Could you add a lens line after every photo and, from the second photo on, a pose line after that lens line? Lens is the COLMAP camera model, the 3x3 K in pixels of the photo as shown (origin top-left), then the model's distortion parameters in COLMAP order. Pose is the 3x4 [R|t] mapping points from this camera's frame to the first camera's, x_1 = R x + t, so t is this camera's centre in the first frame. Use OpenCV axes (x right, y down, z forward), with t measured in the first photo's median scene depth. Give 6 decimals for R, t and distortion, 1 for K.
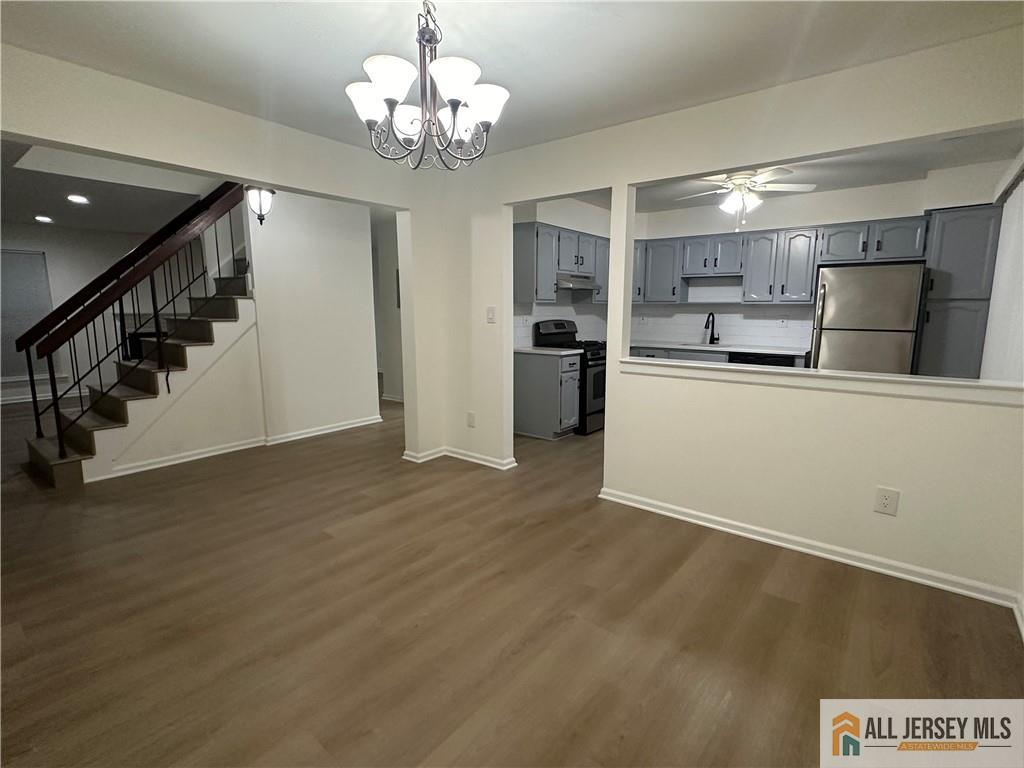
lens RADIAL K [[490.9, 0, 513.5], [0, 490.9, 383.3], [0, 0, 1]] dist [0.001171, -0.001374]
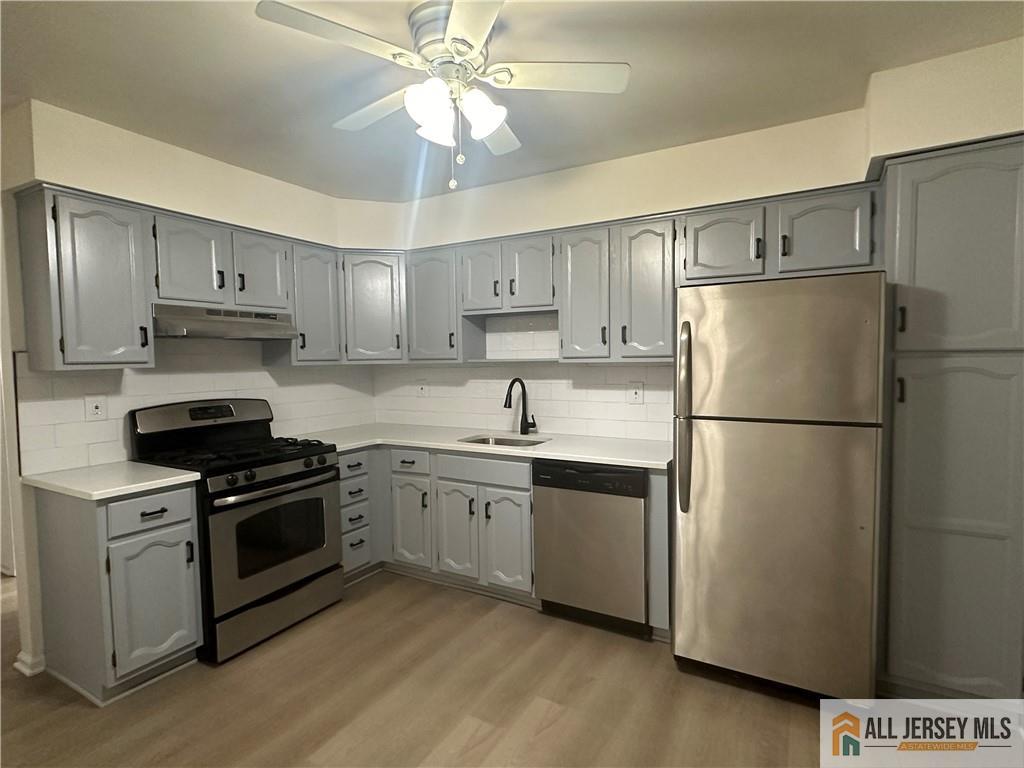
lens RADIAL K [[518.8, 0, 511.6], [0, 518.8, 385.3], [0, 0, 1]] dist [0.001995, 0.000087]
pose [[0.988469, -0.024872, 0.149368, 0.345164], [0.039926, 0.994321, -0.098644, -0.088031], [-0.146067, 0.103471, 0.983849, 0.479931]]
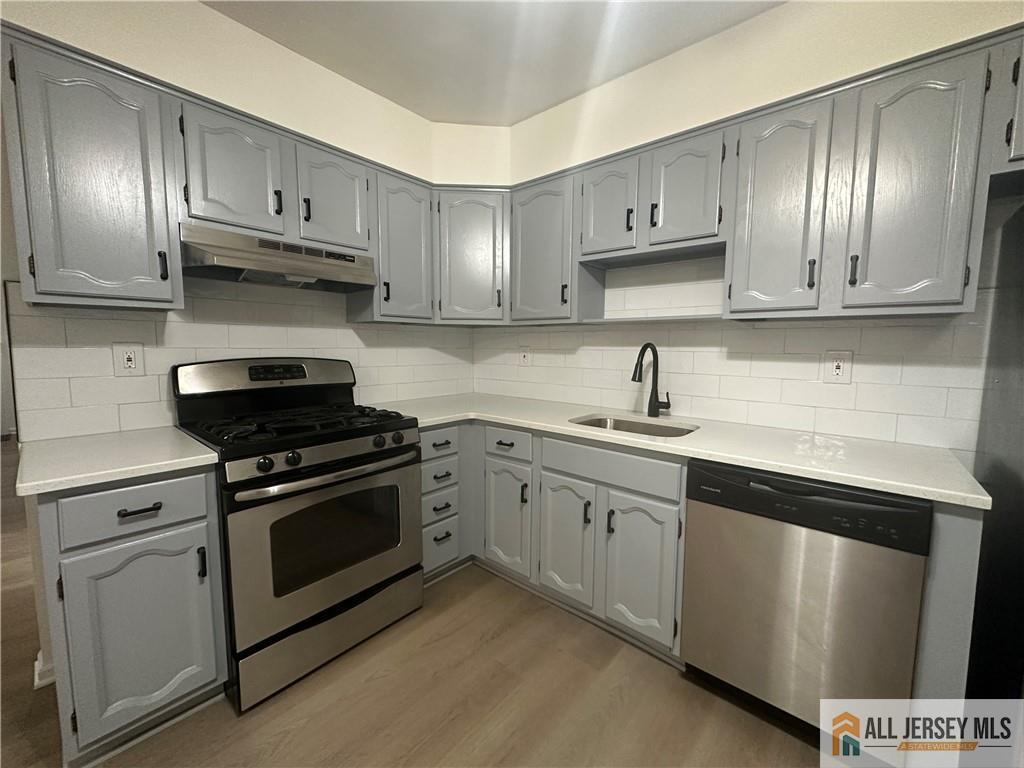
lens RADIAL K [[405.6, 0, 513.8], [0, 405.6, 380.2], [0, 0, 1]] dist [0.004366, 0.000353]
pose [[0.999252, 0.009586, -0.037452, 0.335092], [-0.011914, 0.997978, -0.062429, -0.099659], [0.036778, 0.062828, 0.997346, 0.727383]]
